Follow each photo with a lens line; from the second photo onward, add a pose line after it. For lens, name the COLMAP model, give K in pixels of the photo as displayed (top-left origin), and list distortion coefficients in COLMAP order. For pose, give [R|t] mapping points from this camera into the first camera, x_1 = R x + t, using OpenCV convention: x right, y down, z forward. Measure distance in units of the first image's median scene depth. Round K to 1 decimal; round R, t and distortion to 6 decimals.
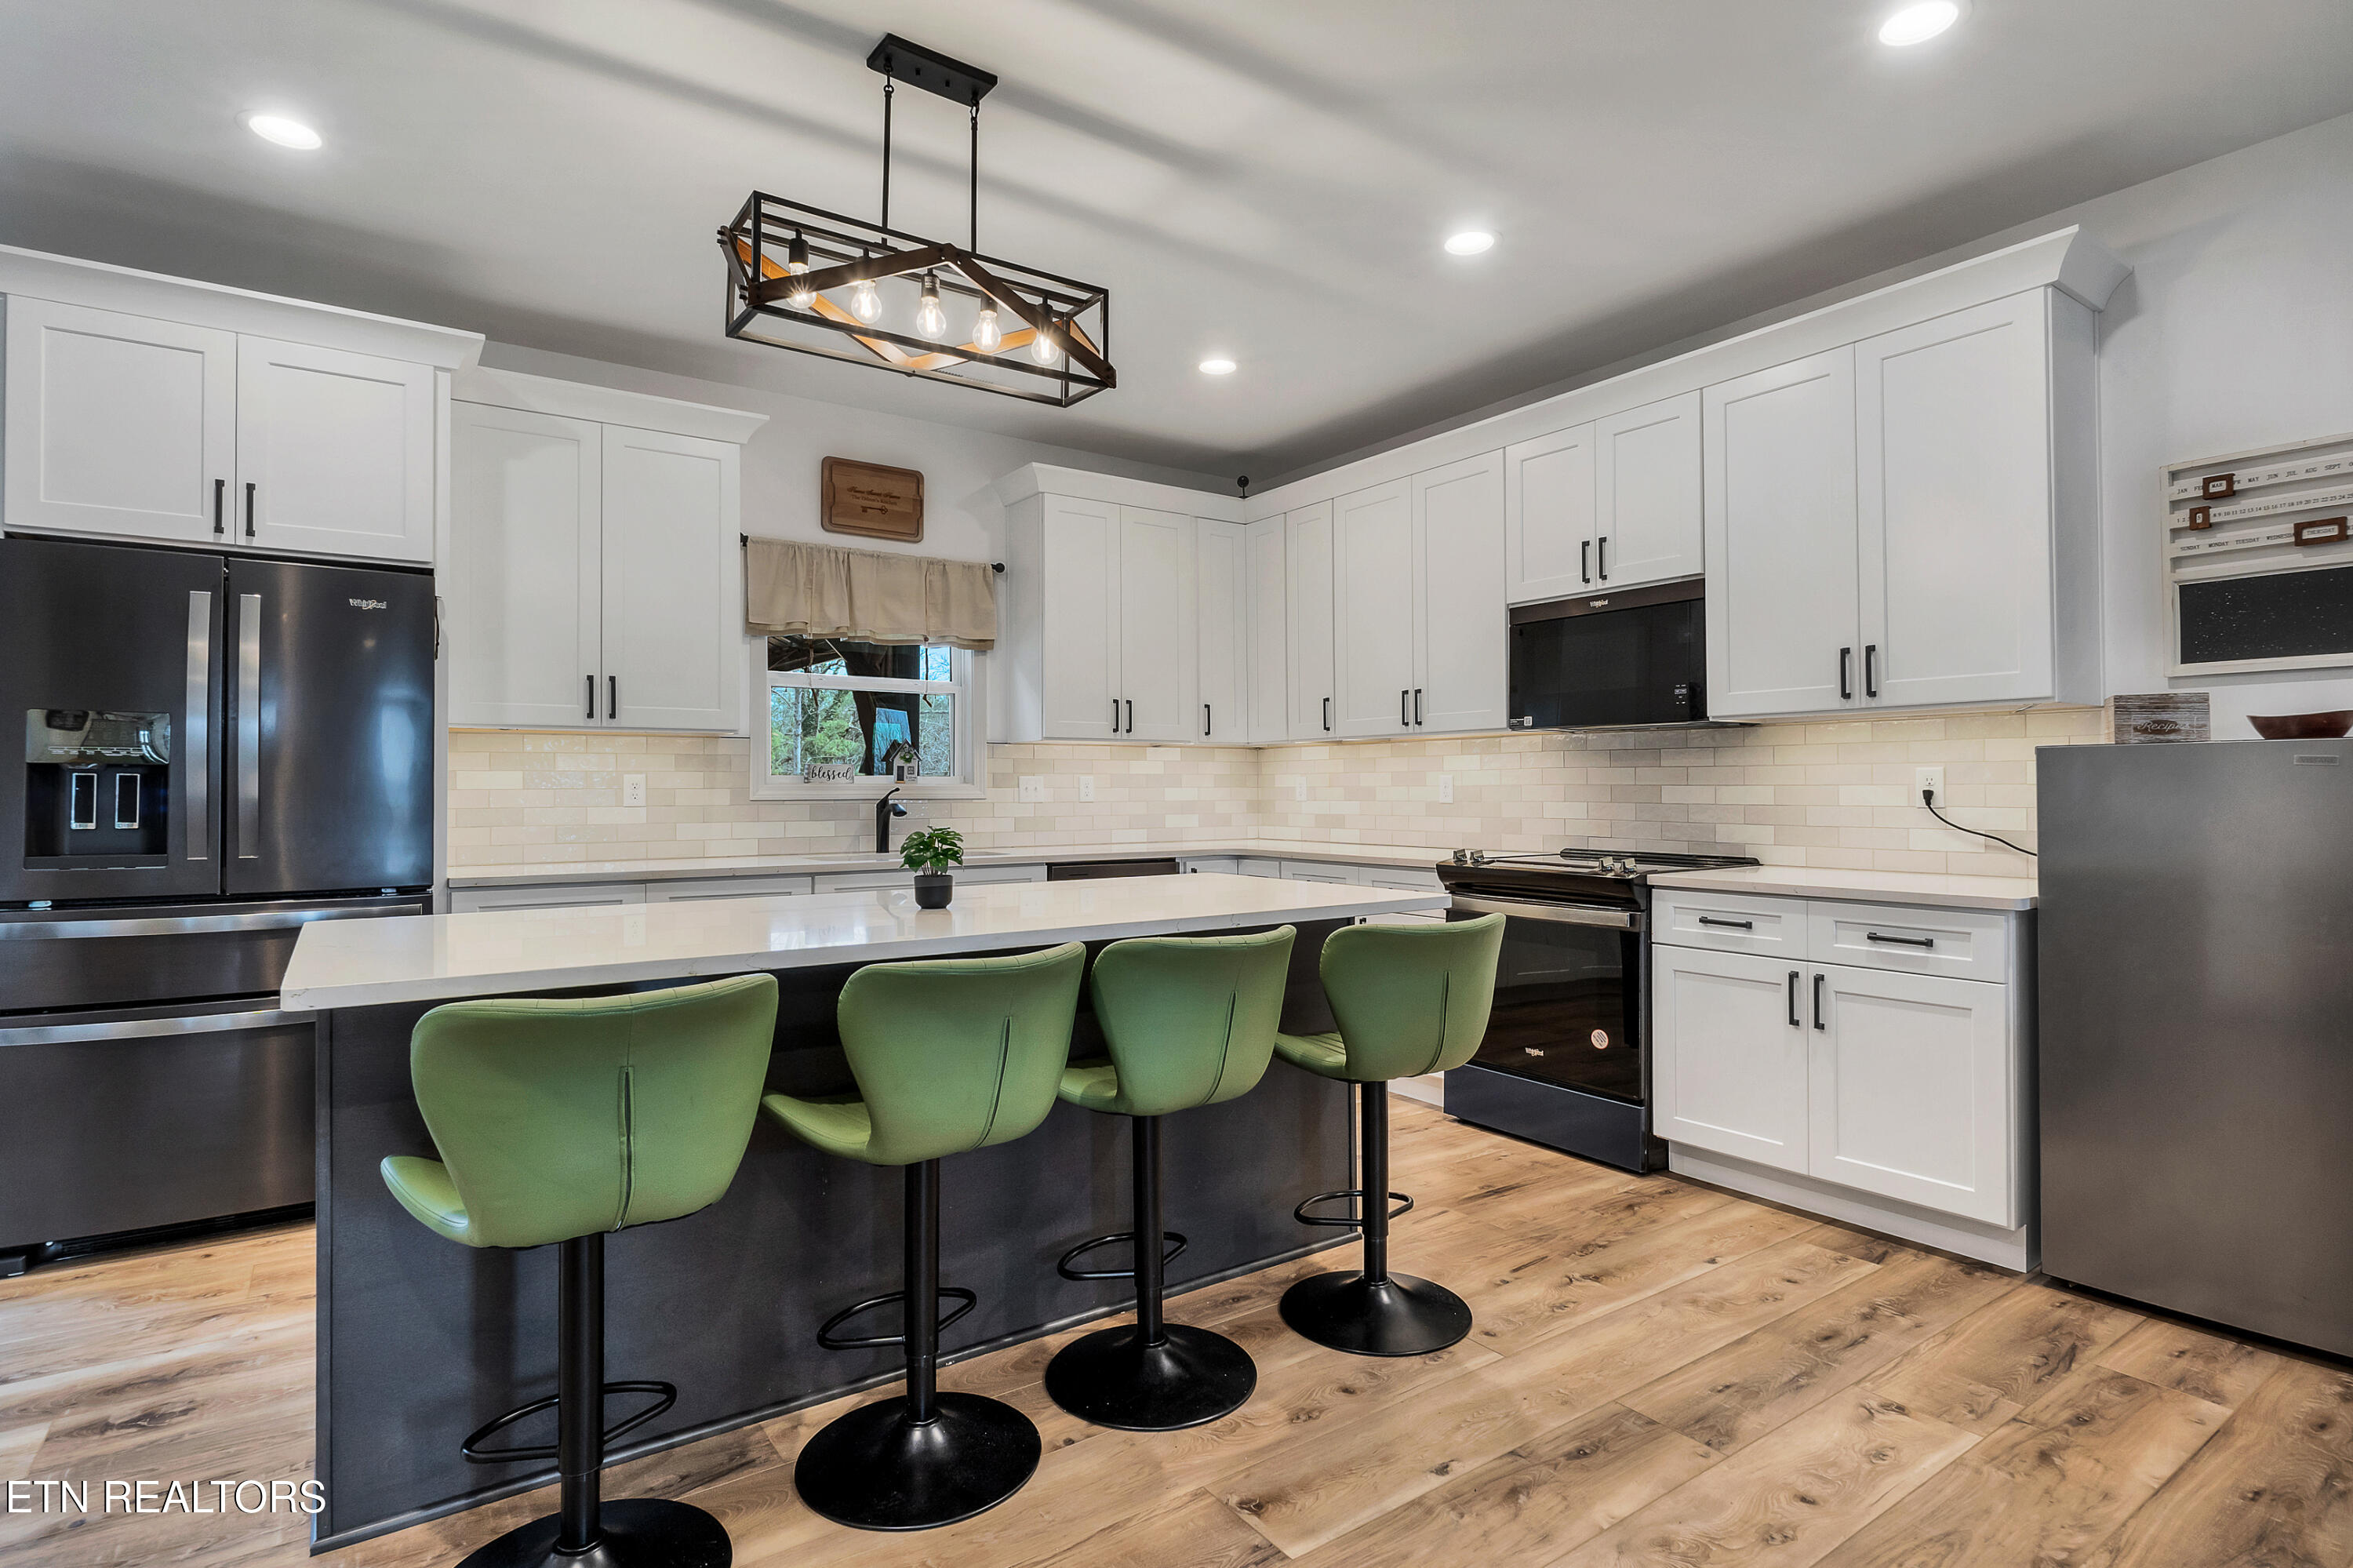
lens RADIAL K [[1228.1, 0, 1217.8], [0, 1228.1, 797.0], [0, 0, 1]] dist [-0.000236, -0.000240]
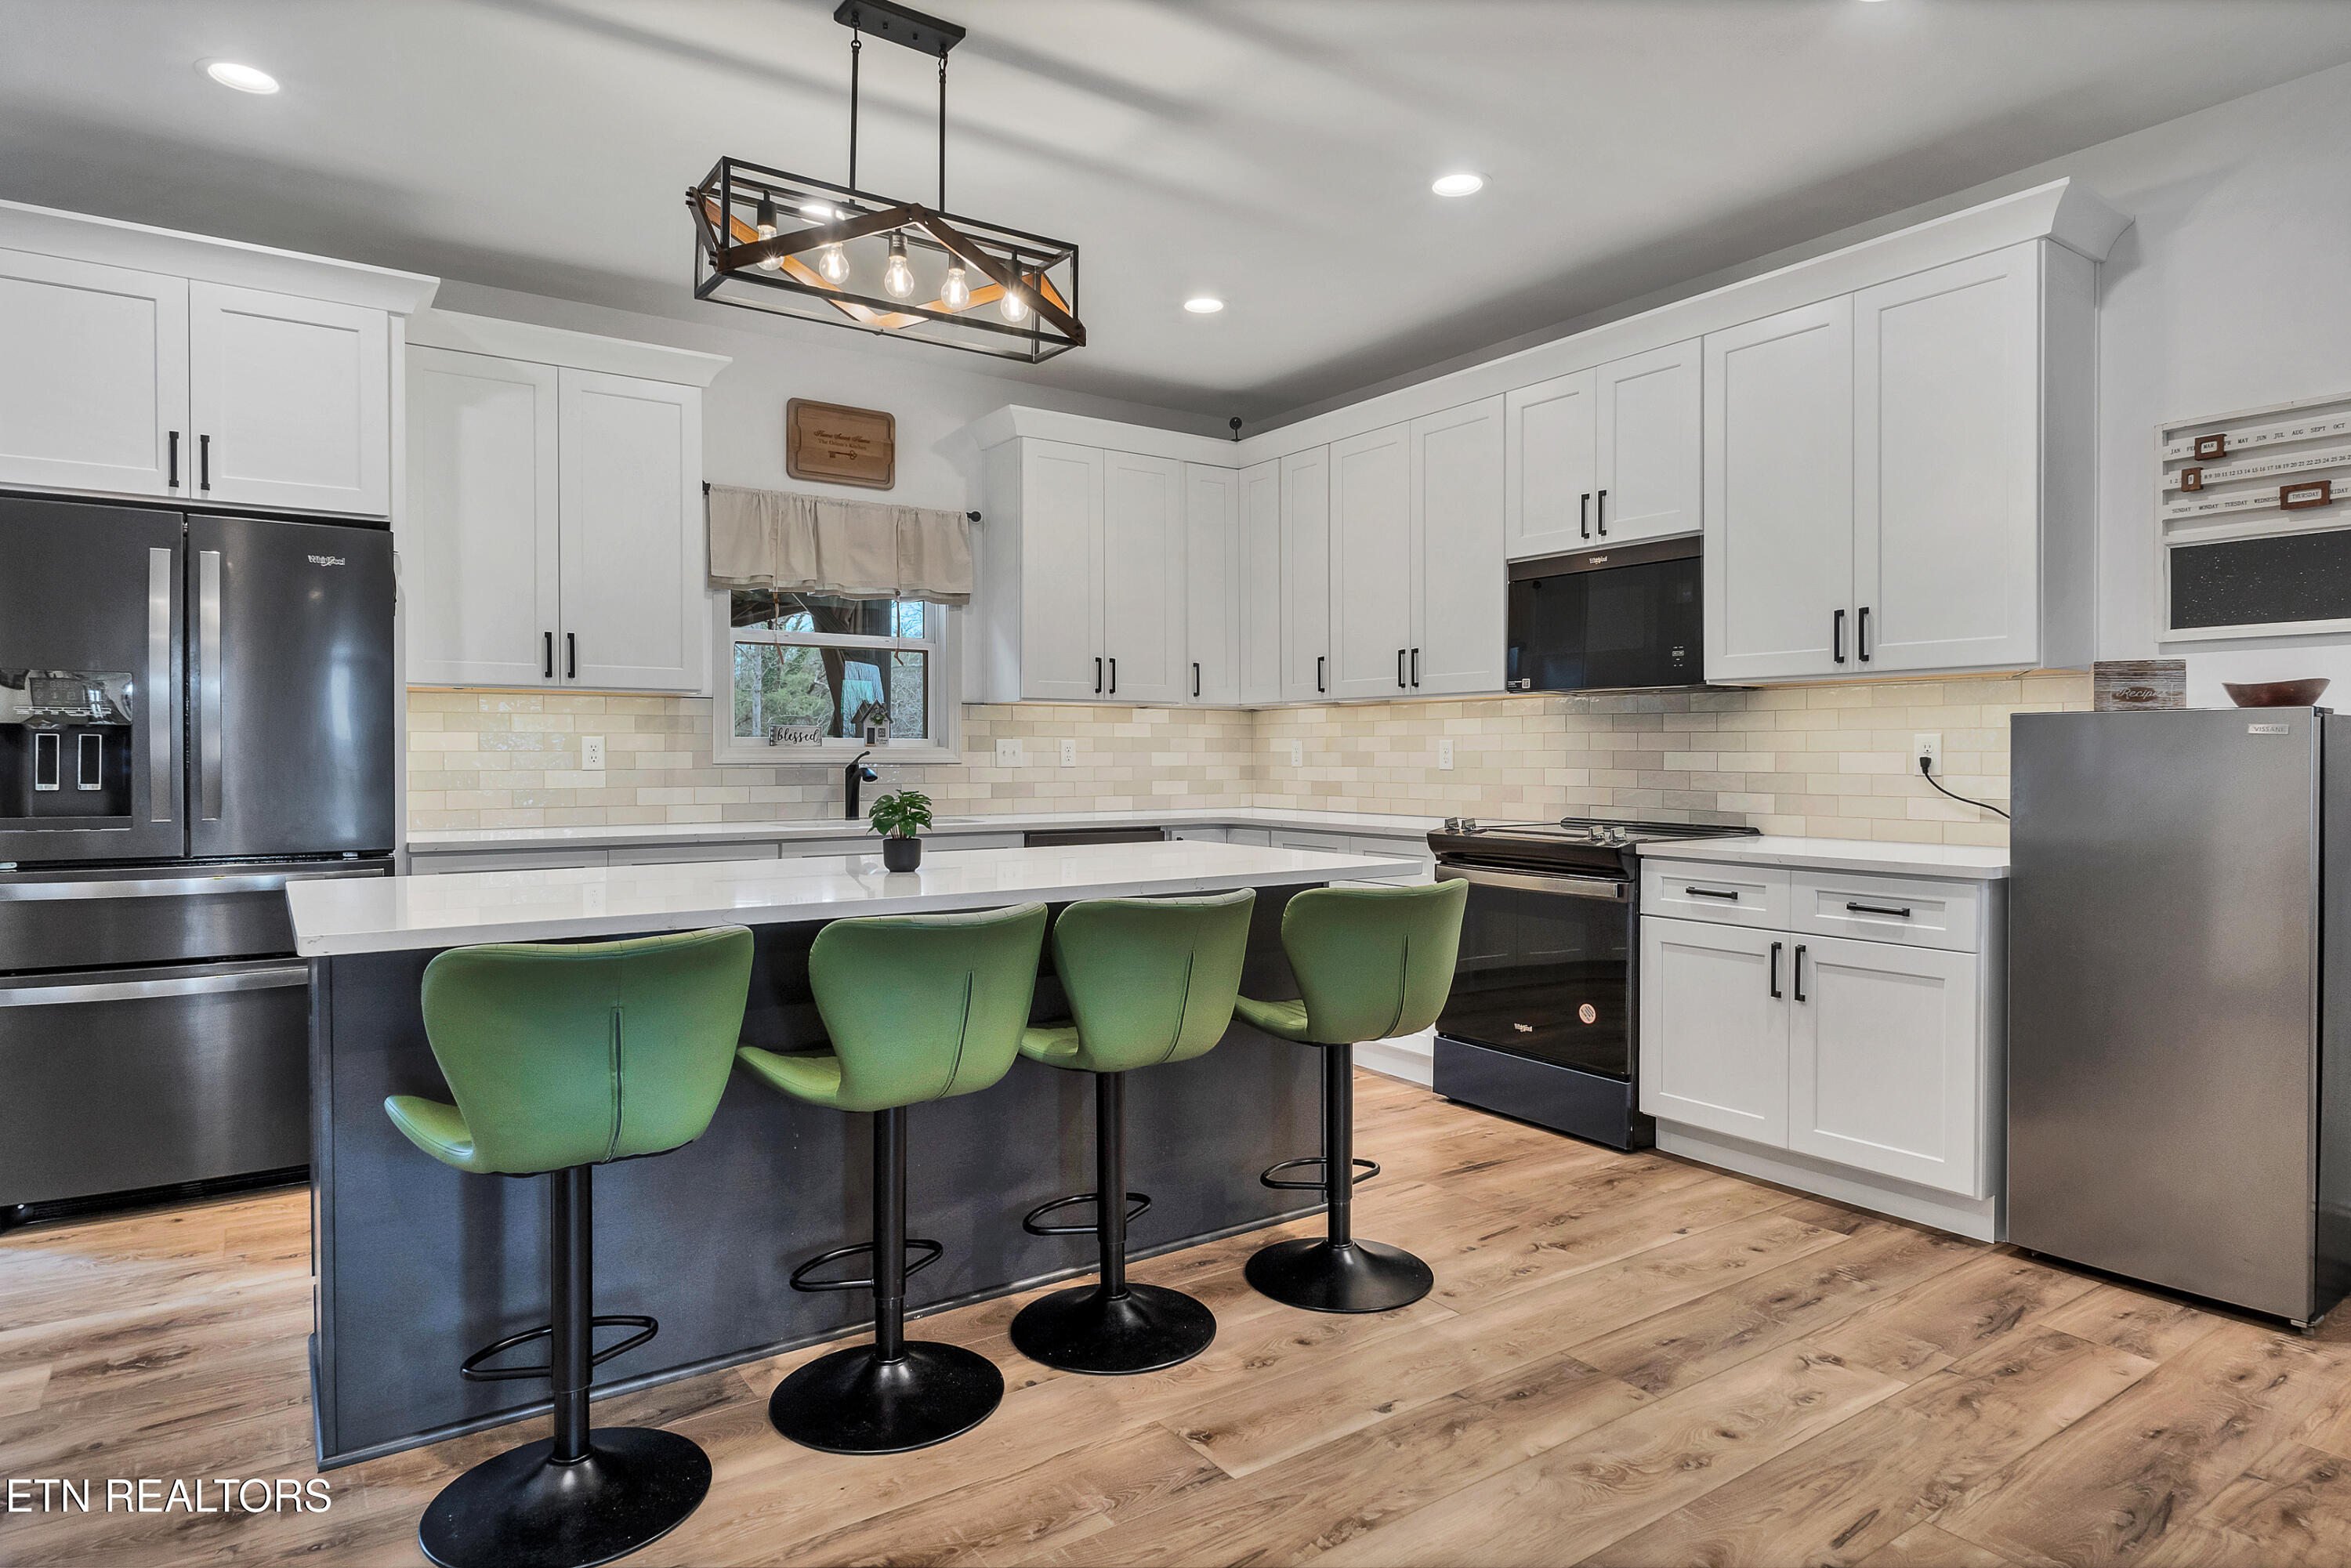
lens RADIAL K [[1408.4, 0, 1196.5], [0, 1408.4, 793.7], [0, 0, 1]] dist [0.000044, -0.000902]
pose [[0.999642, 0.004195, -0.026437, 0.037248], [-0.003599, 0.999740, 0.022535, -0.000092], [0.026524, -0.022432, 0.999396, -0.134603]]
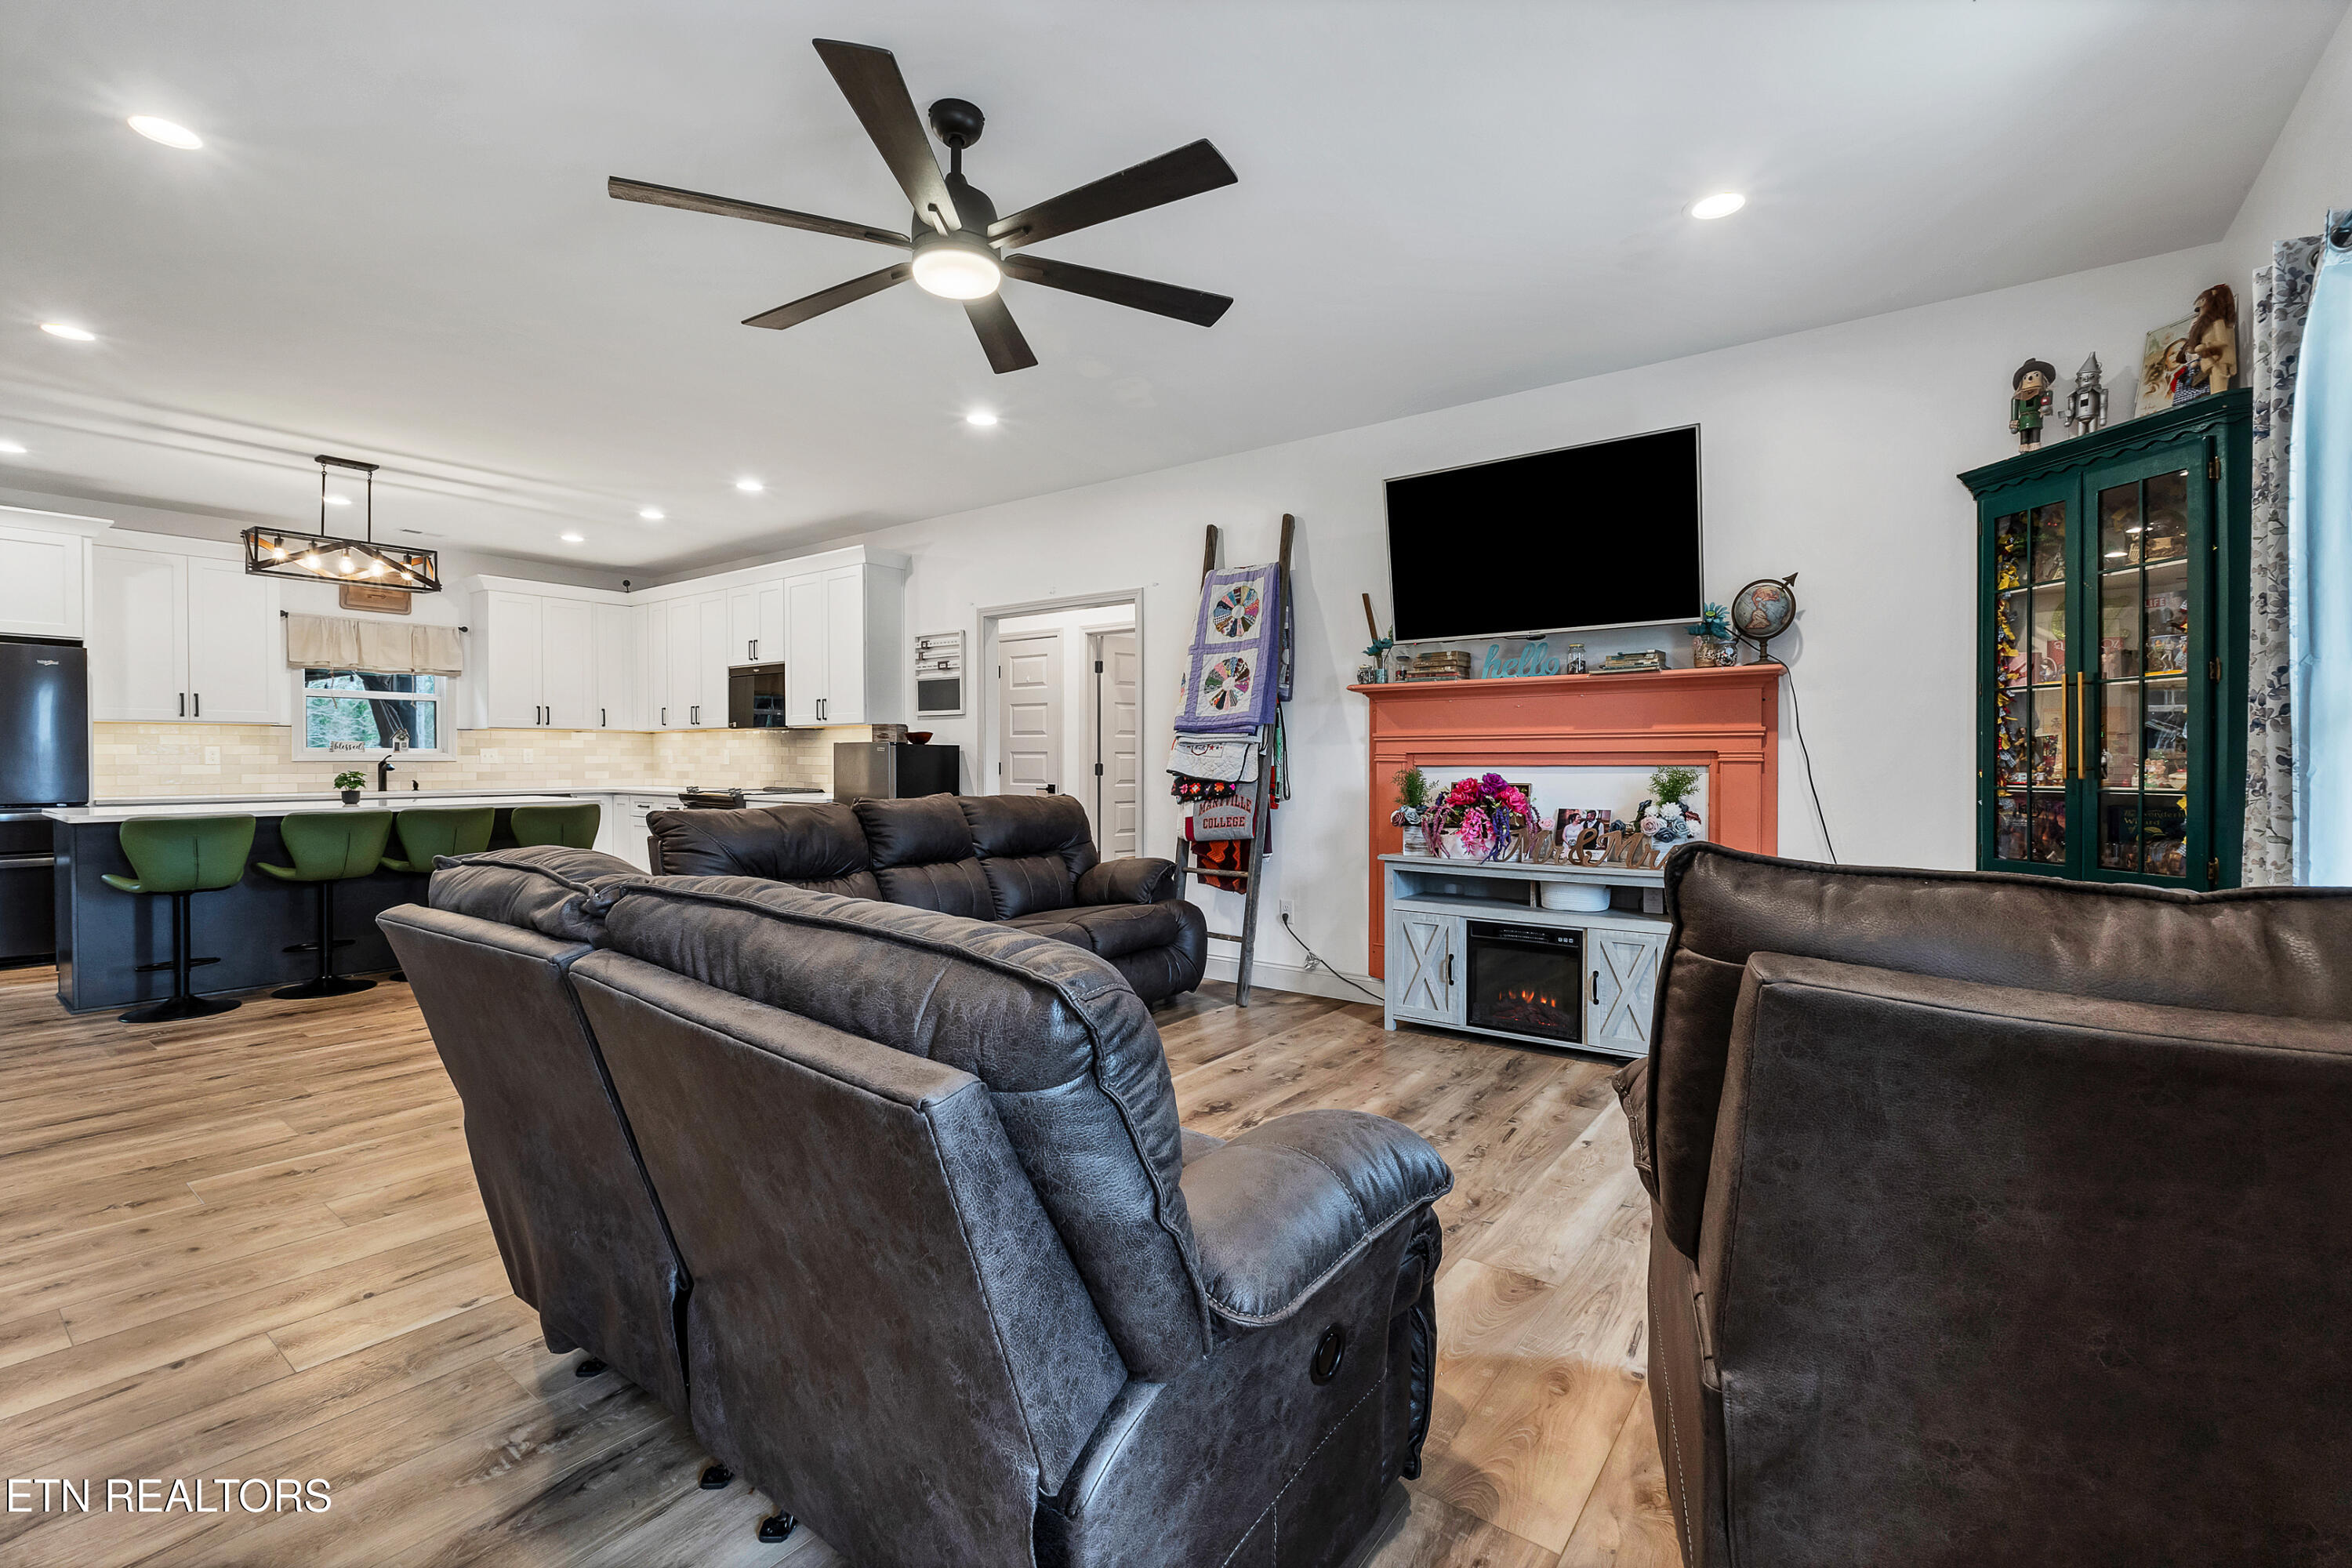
lens RADIAL K [[1055.1, 0, 1179.8], [0, 1055.1, 794.0], [0, 0, 1]] dist [-0.008886, -0.000678]
pose [[0.958539, -0.004807, 0.284921, 0.648222], [-0.003272, 0.999606, 0.027874, 0.004321], [-0.284943, -0.027651, 0.958145, -1.272898]]
